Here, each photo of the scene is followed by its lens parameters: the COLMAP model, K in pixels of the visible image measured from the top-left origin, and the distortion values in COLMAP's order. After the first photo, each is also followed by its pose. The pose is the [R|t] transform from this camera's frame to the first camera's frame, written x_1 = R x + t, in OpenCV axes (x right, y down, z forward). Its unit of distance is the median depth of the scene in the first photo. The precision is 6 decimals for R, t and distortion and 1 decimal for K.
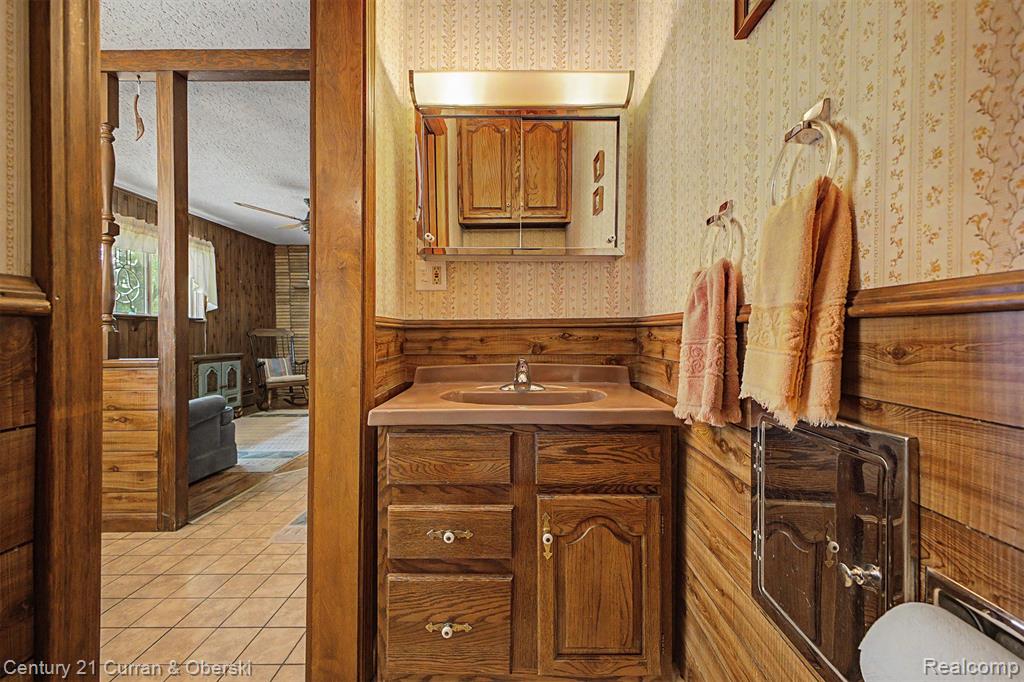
lens RADIAL K [[410.2, 0, 511.7], [0, 410.2, 337.0], [0, 0, 1]] dist [0.018138, -0.003482]
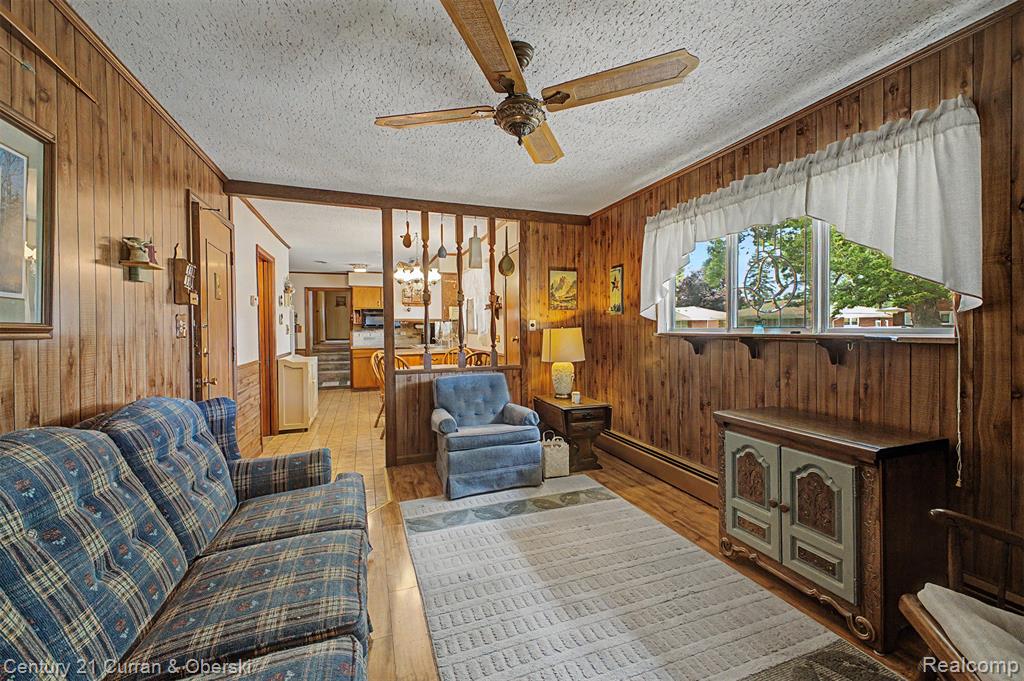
lens RADIAL K [[410.2, 0, 514.7], [0, 410.2, 332.0], [0, 0, 1]] dist [0.018138, -0.003482]
pose [[-0.933128, 0.016394, -0.359171, -0.286184], [0.011076, 0.999797, 0.016858, -0.055002], [0.359374, 0.011752, -0.933120, 1.169900]]
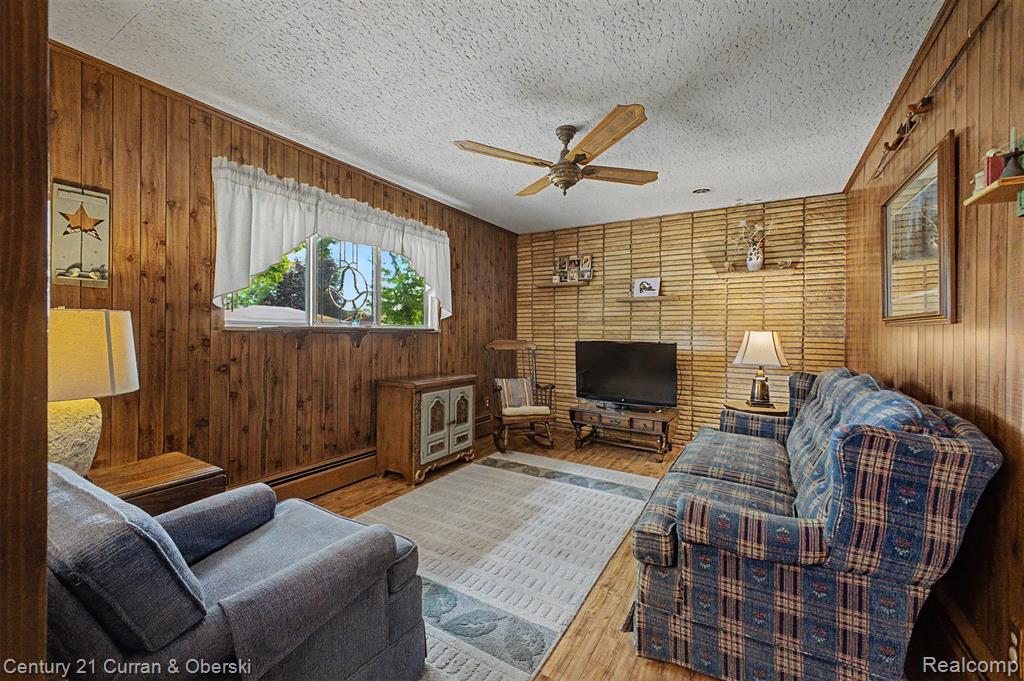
lens RADIAL K [[410.2, 0, 514.6], [0, 410.2, 335.0], [0, 0, 1]] dist [0.018138, -0.003482]
pose [[0.861524, 0.013475, -0.507538, -0.213059], [-0.015109, 0.999885, 0.000900, -0.034756], [0.507492, 0.006893, 0.861629, 0.391620]]
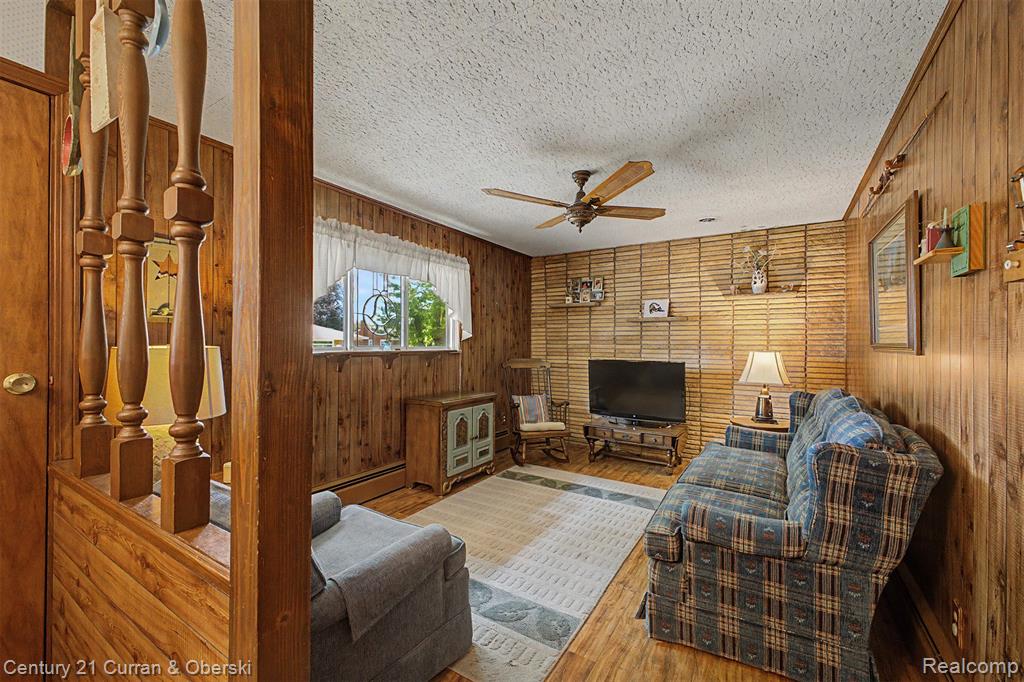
lens RADIAL K [[410.2, 0, 516.0], [0, 410.2, 346.6], [0, 0, 1]] dist [0.018138, -0.003482]
pose [[0.851328, 0.006988, -0.524587, -0.200738], [-0.010095, 0.999944, -0.003064, -0.048128], [0.524537, 0.007904, 0.851351, 0.341928]]
